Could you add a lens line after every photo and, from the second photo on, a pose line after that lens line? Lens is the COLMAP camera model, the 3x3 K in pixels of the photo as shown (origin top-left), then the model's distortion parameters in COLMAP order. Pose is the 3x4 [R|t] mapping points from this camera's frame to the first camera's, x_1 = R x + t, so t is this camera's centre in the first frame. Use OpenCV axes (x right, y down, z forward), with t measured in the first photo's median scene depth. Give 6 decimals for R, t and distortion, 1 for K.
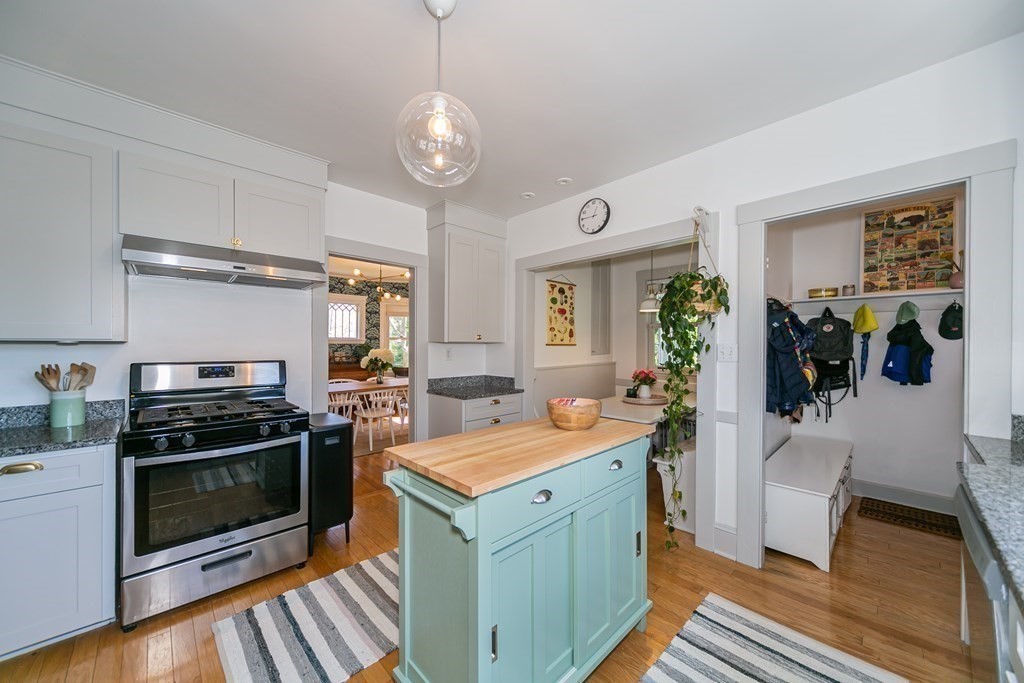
lens RADIAL K [[386.2, 0, 520.7], [0, 386.2, 341.5], [0, 0, 1]] dist [-0.001618, -0.000194]
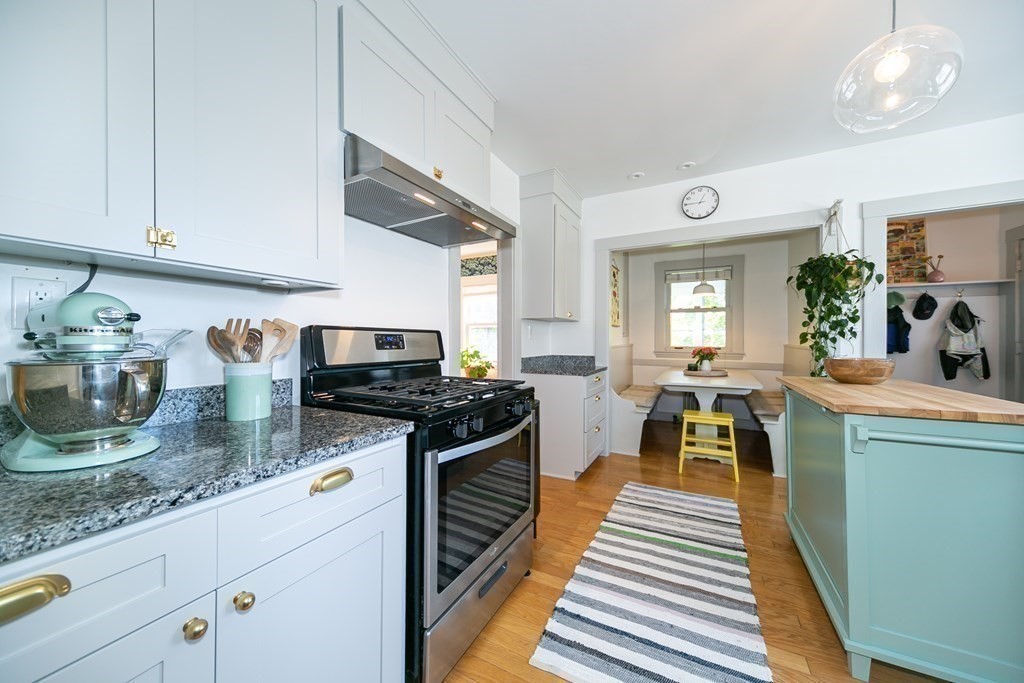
lens RADIAL K [[362.4, 0, 513.7], [0, 362.4, 337.7], [0, 0, 1]] dist [0.003668, 0.000174]
pose [[0.948776, 0.001797, 0.315944, -0.678220], [-0.001588, 0.999998, -0.000918, 0.061211], [-0.315945, 0.000369, 0.948777, 0.211716]]
